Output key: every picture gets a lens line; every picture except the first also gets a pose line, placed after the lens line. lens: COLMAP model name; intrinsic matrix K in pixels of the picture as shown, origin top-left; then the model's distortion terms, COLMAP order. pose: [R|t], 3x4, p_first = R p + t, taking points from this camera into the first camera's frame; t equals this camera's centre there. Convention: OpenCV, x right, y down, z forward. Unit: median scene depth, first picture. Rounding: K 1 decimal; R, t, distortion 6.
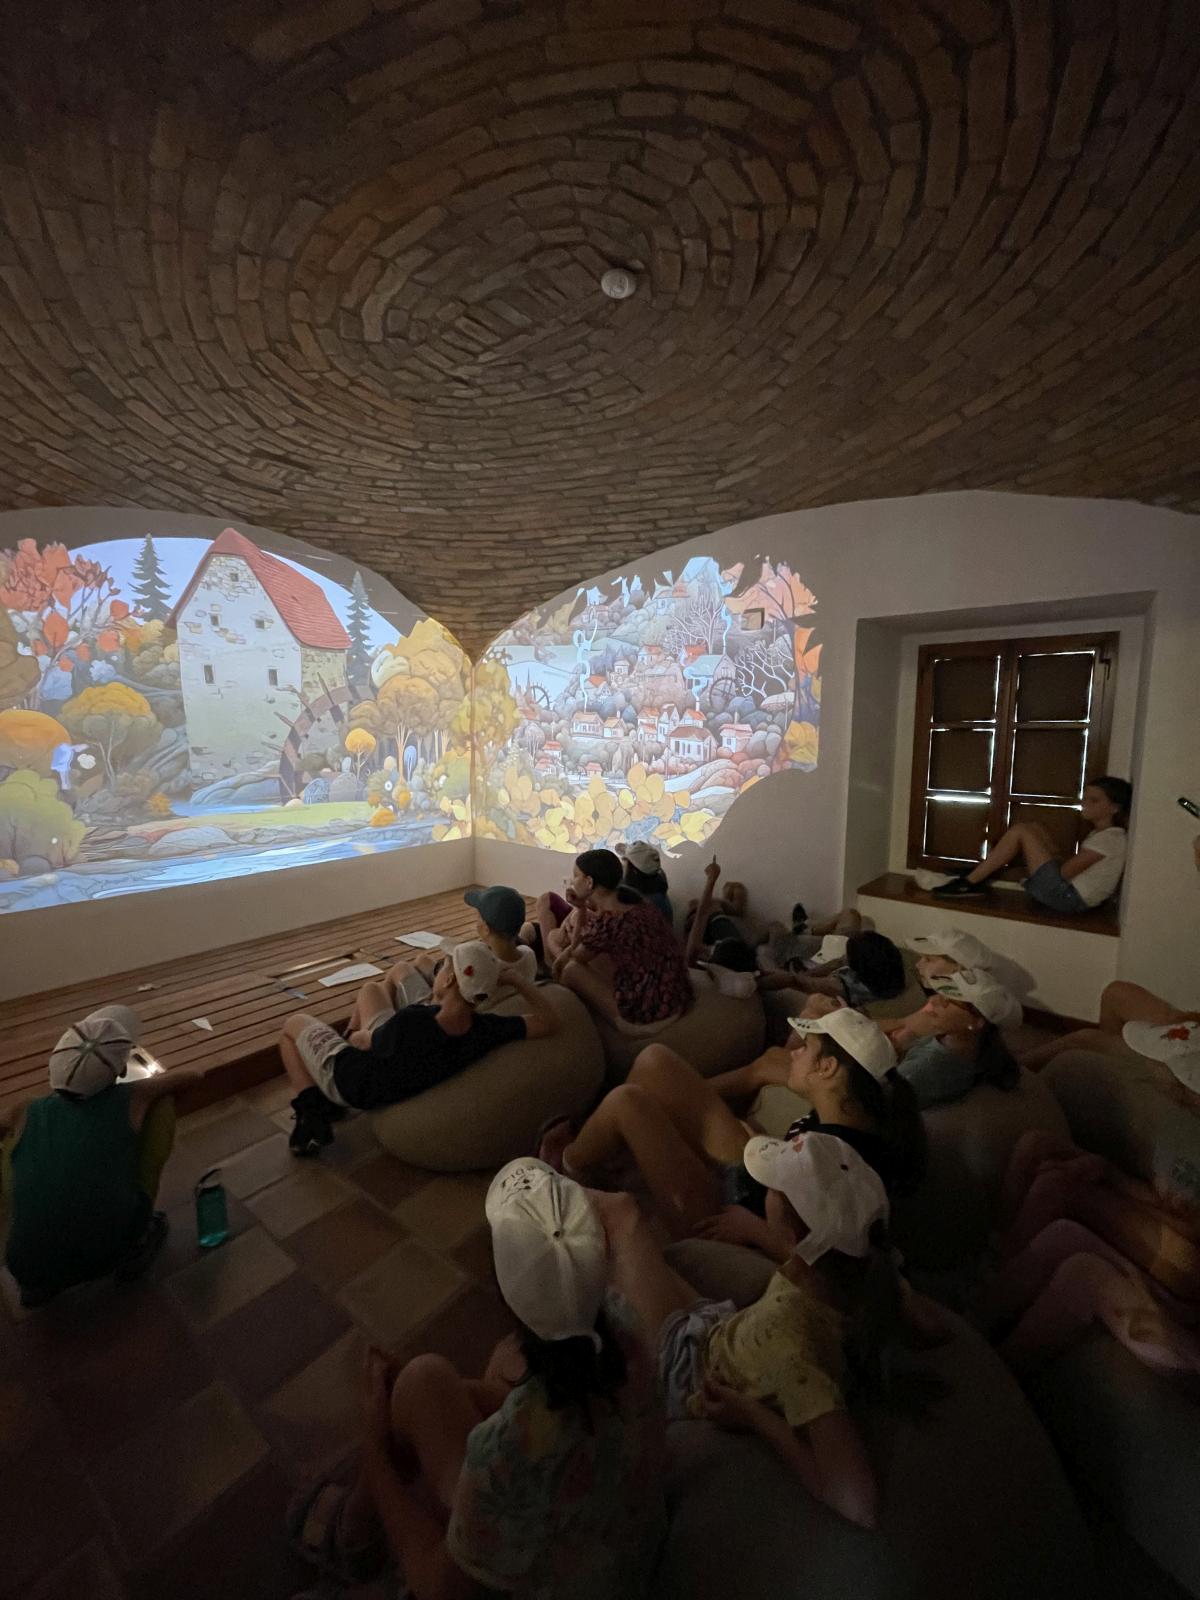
lens RADIAL K [[649.4, 0, 601.3], [0, 649.4, 803.6], [0, 0, 1]] dist [-0.002029, 0.001050]
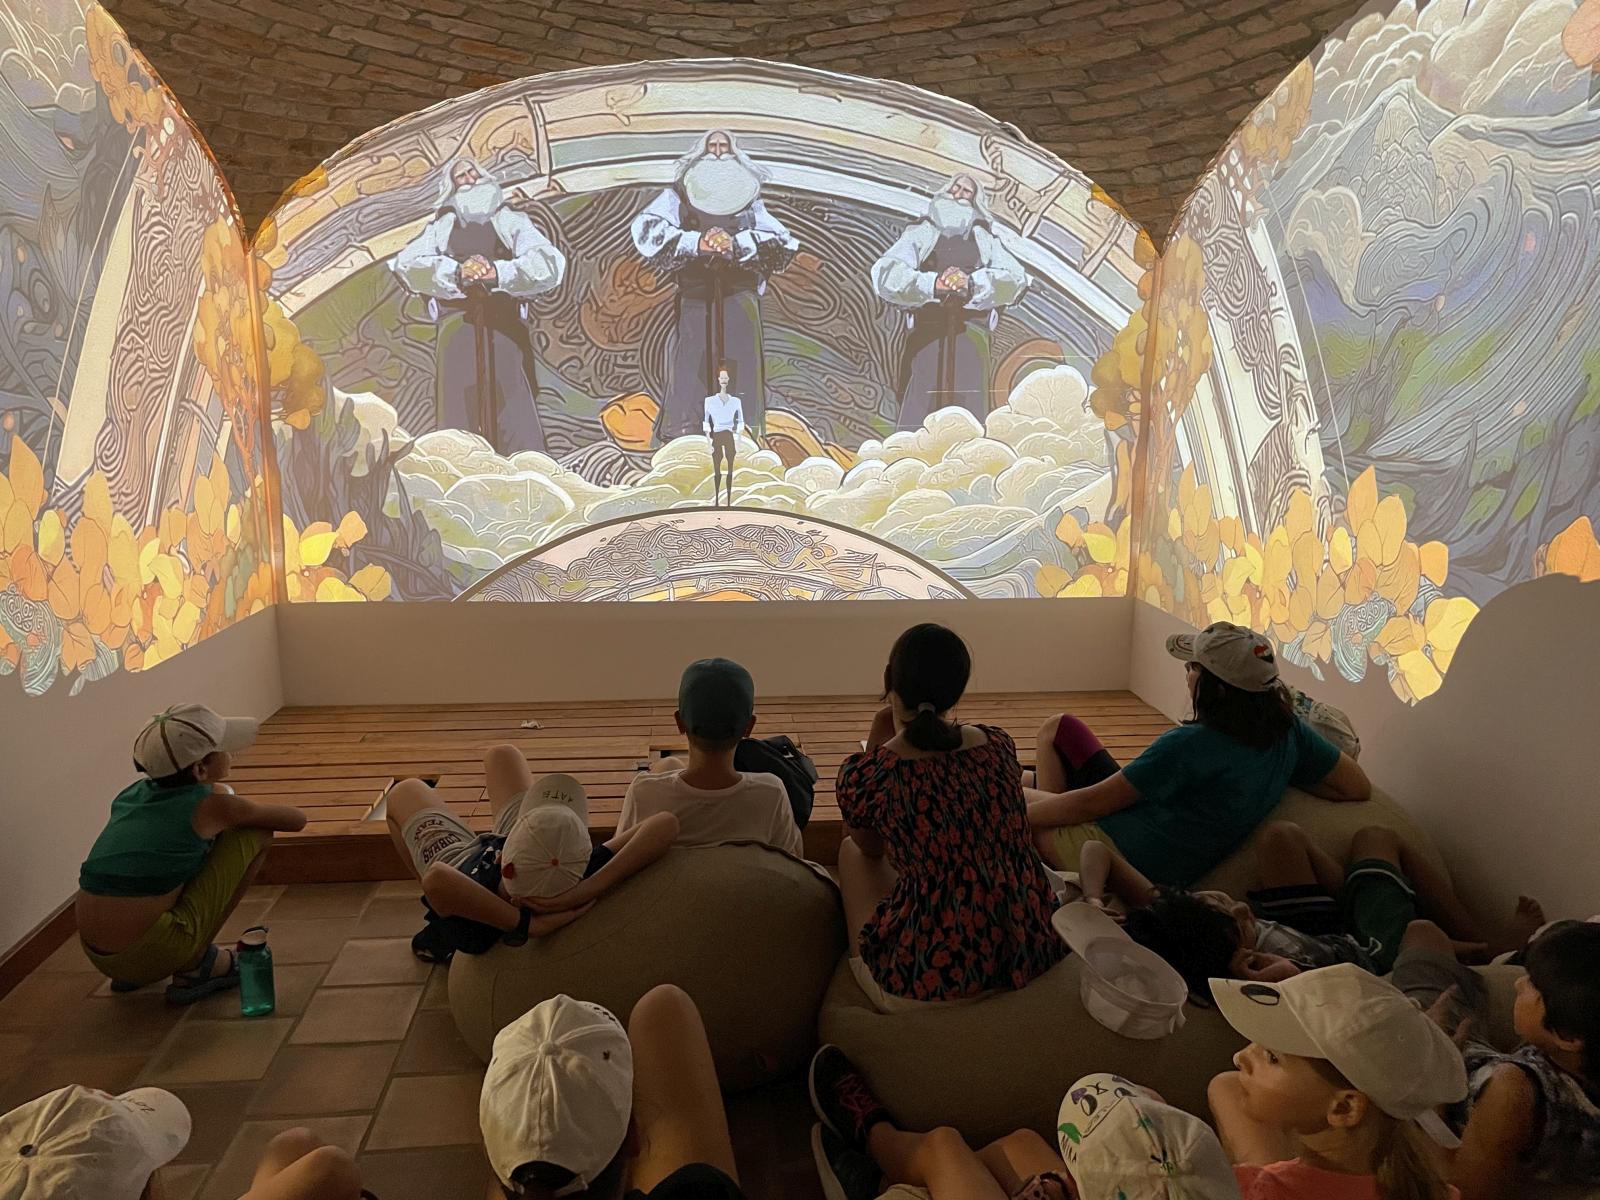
lens RADIAL K [[1212.9, 0, 794.9], [0, 1212.9, 591.5], [0, 0, 1]] dist [0.071366, -0.087681]
pose [[0.687043, 0.125557, -0.715687, 0.410253], [-0.086806, 0.992086, 0.090715, -0.024551], [0.721413, -0.000199, 0.692505, 0.199583]]
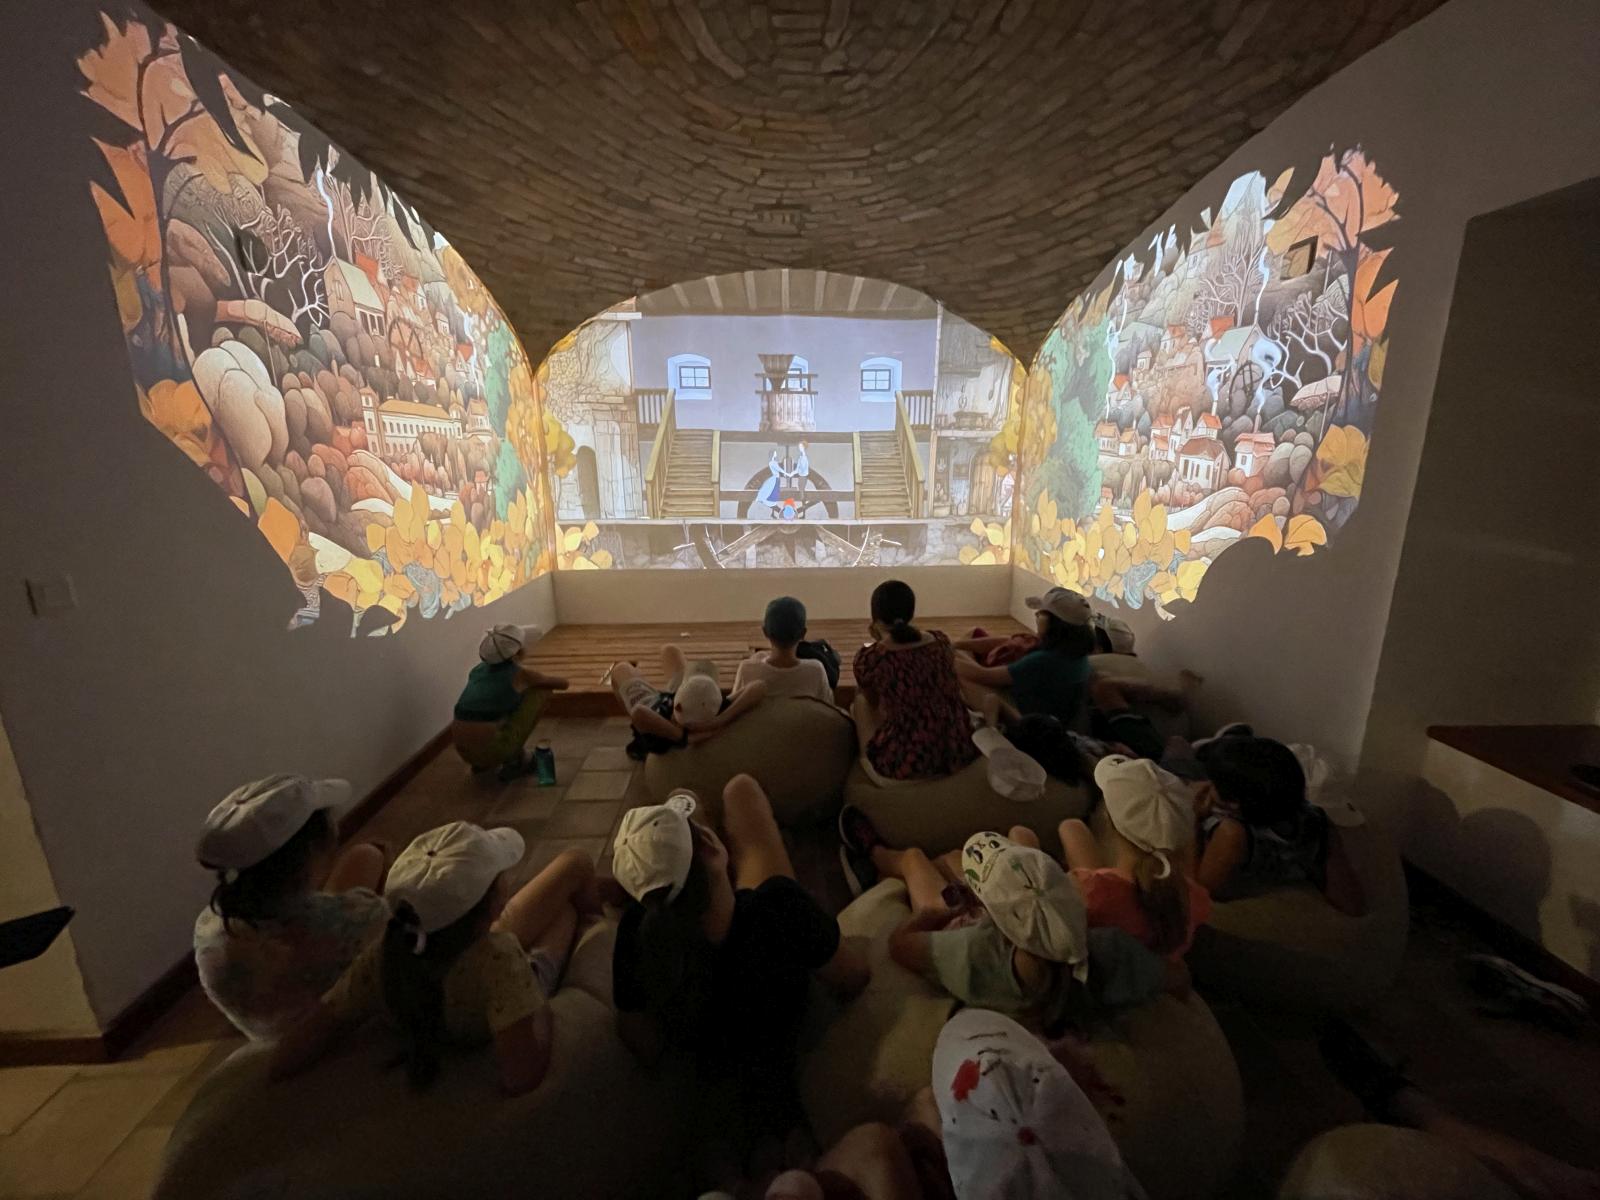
lens RADIAL K [[649.4, 0, 801.2], [0, 649.4, 594.3], [0, 0, 1]] dist [-0.002029, 0.001050]
pose [[0.661519, 0.153369, -0.734078, 0.394521], [-0.076525, 0.987560, 0.137368, -0.016133], [0.746014, -0.034696, 0.665026, 0.209225]]
